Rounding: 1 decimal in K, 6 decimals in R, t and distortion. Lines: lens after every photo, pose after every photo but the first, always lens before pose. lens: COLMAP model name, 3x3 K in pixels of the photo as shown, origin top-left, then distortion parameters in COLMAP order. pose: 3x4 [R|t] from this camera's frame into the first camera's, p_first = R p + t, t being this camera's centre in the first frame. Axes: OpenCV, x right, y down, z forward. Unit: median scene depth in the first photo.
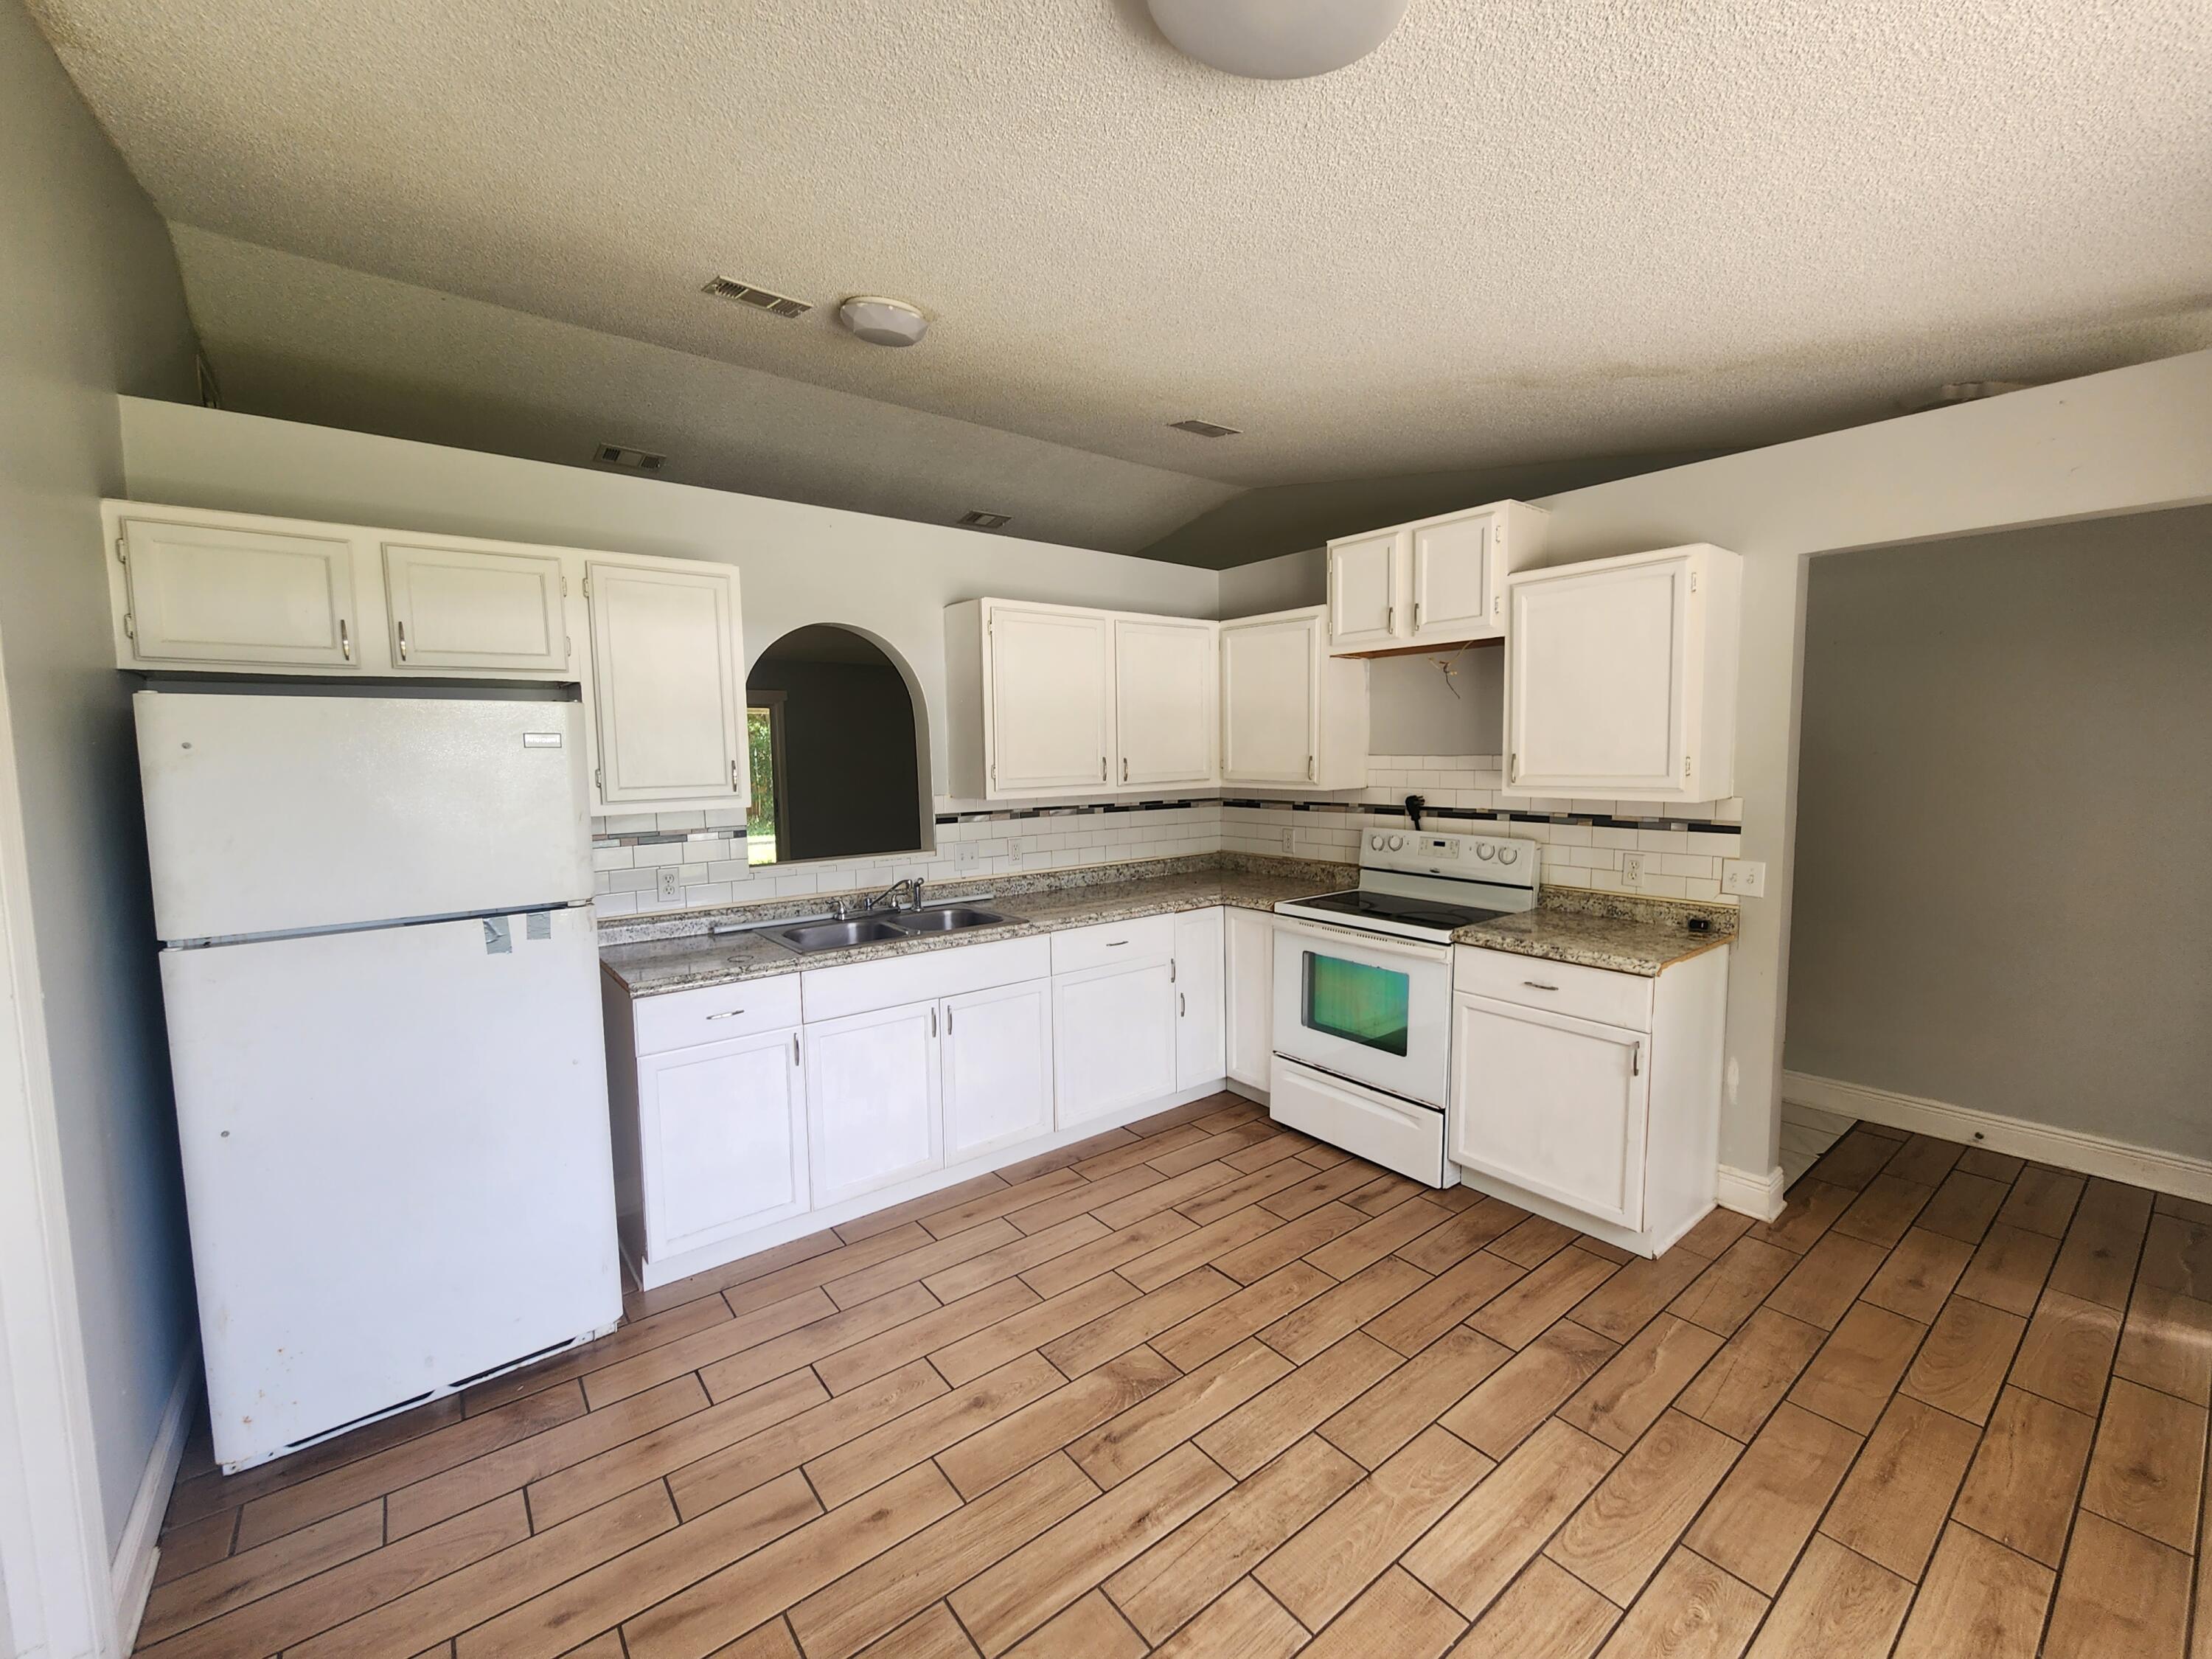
lens RADIAL K [[904.9, 0, 1108.0], [0, 904.9, 819.7], [0, 0, 1]] dist [0.000510, -0.000180]
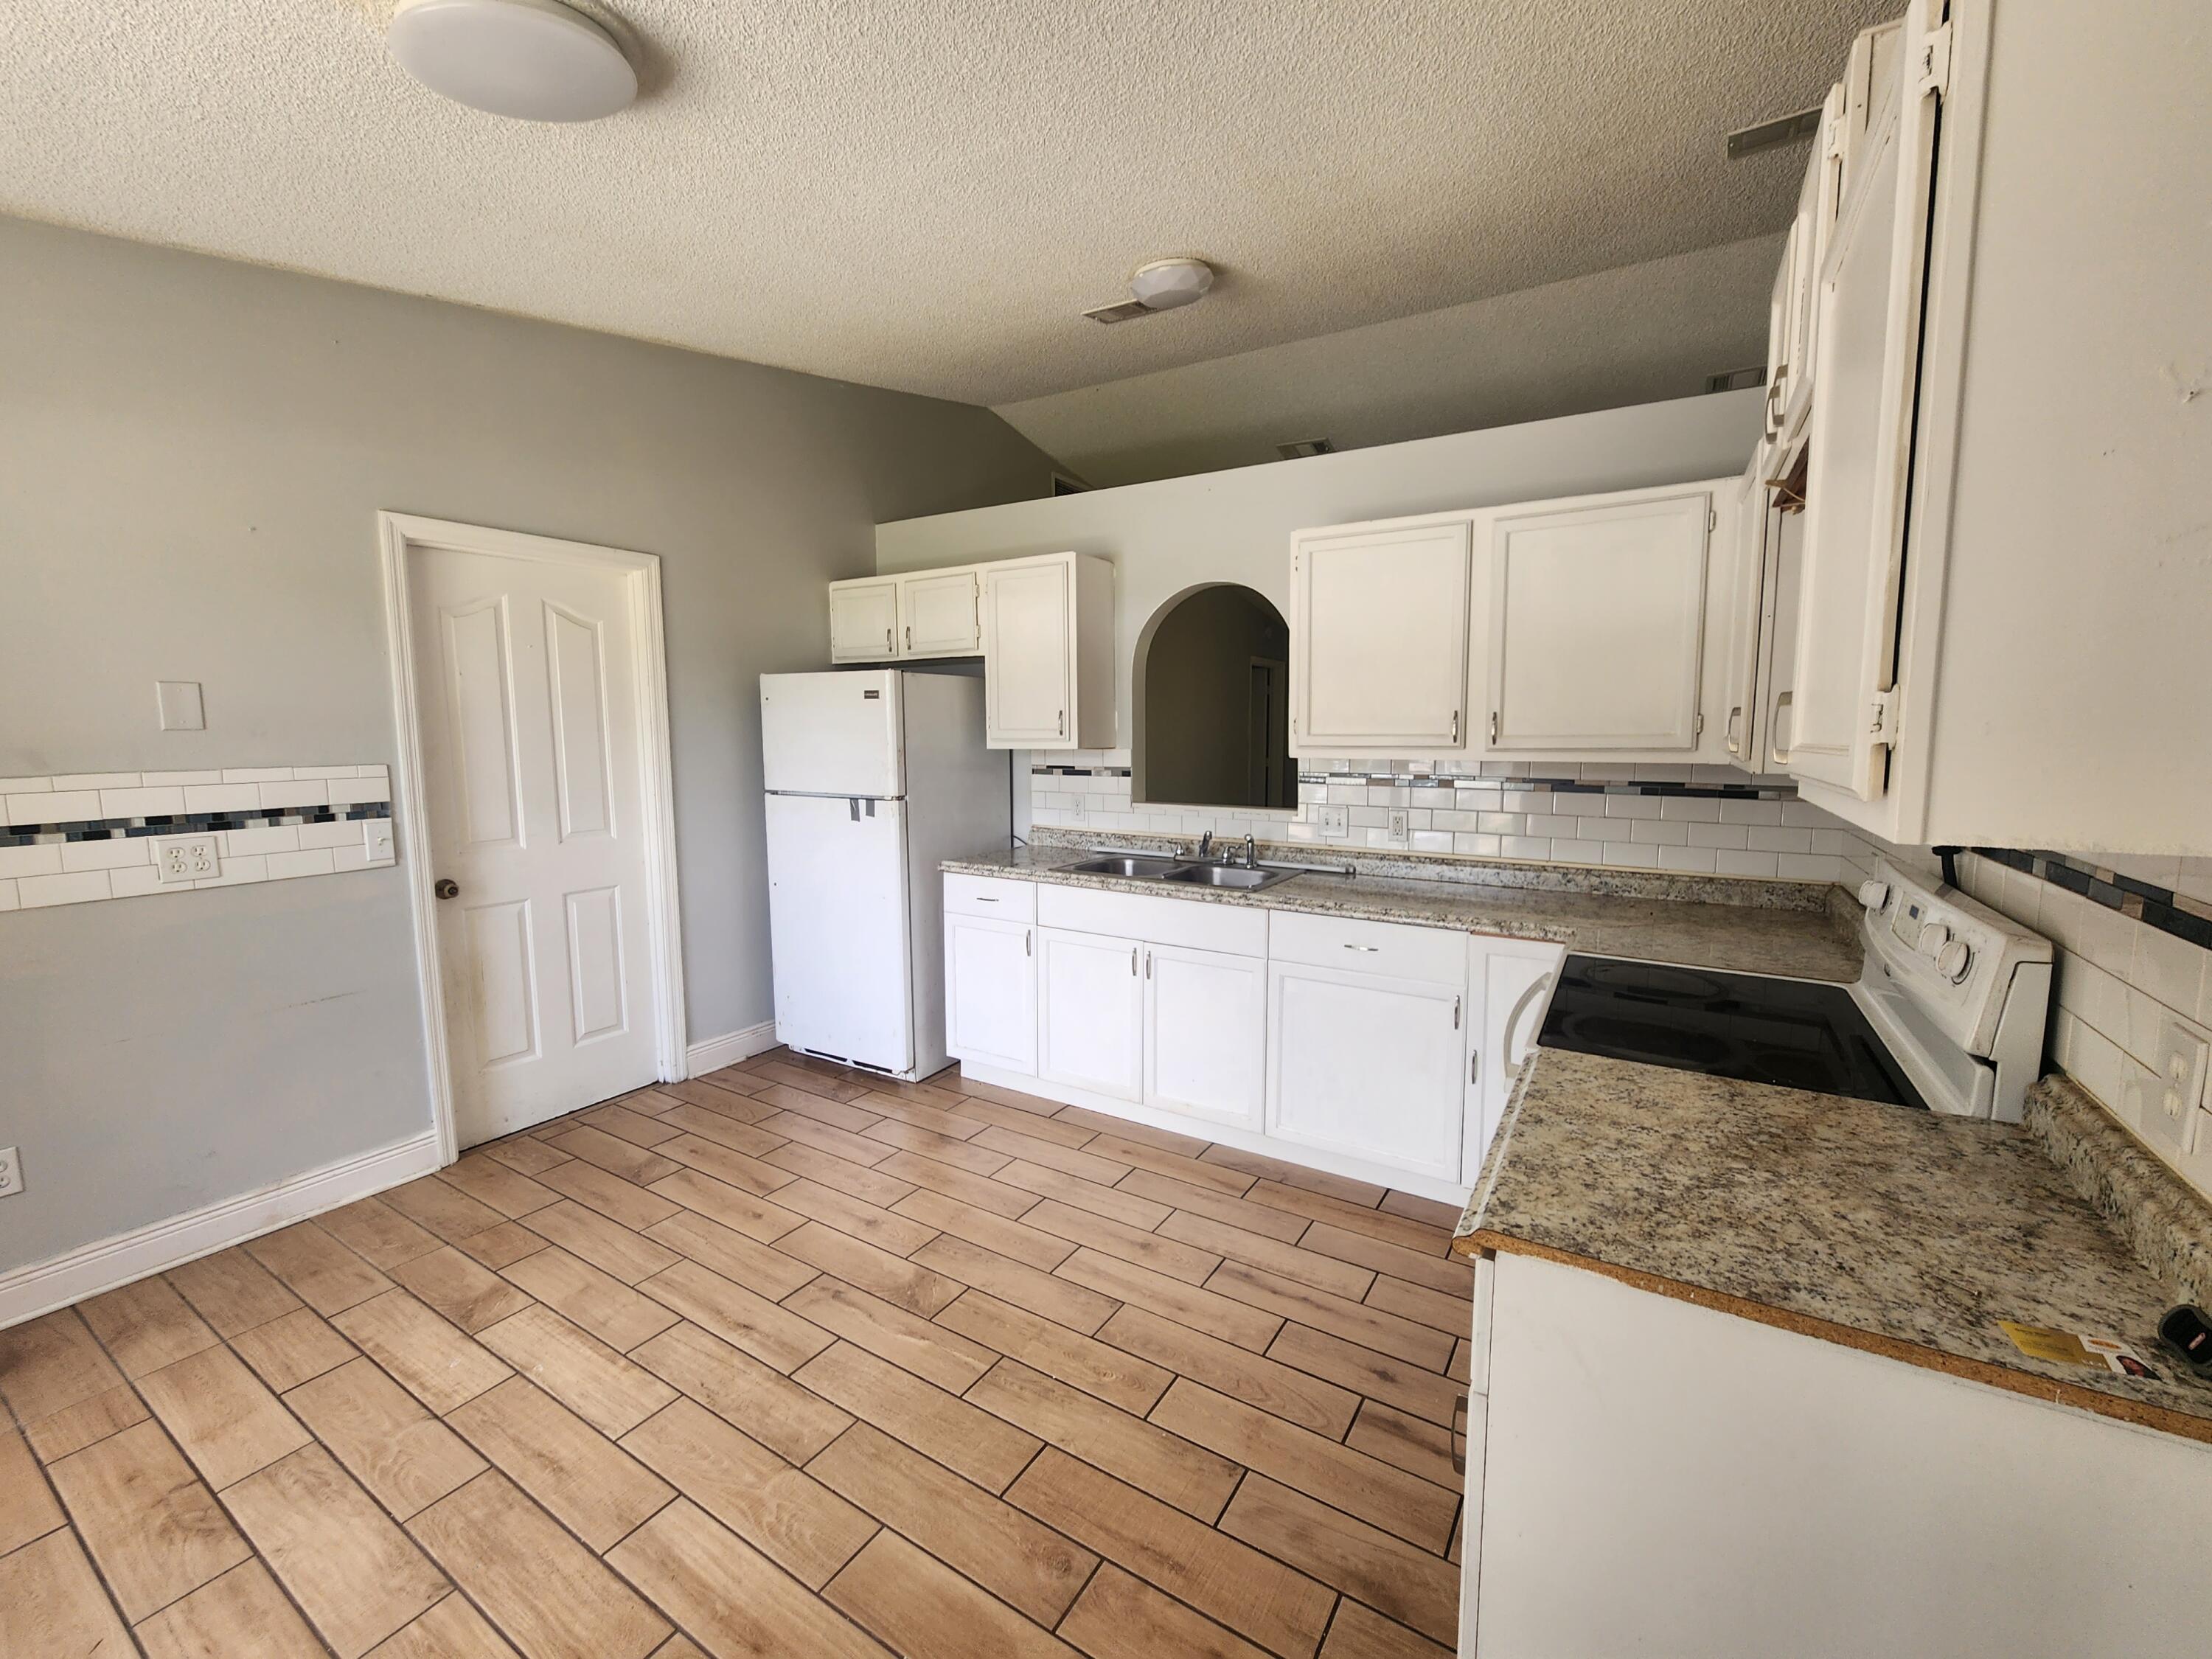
lens RADIAL K [[904.9, 0, 1108.0], [0, 904.9, 819.7], [0, 0, 1]] dist [0.000510, -0.000180]
pose [[0.344473, 0.110355, -0.932288, 0.867214], [-0.079003, 0.992952, 0.088345, -0.033830], [0.935466, 0.043221, 0.350764, 0.685623]]
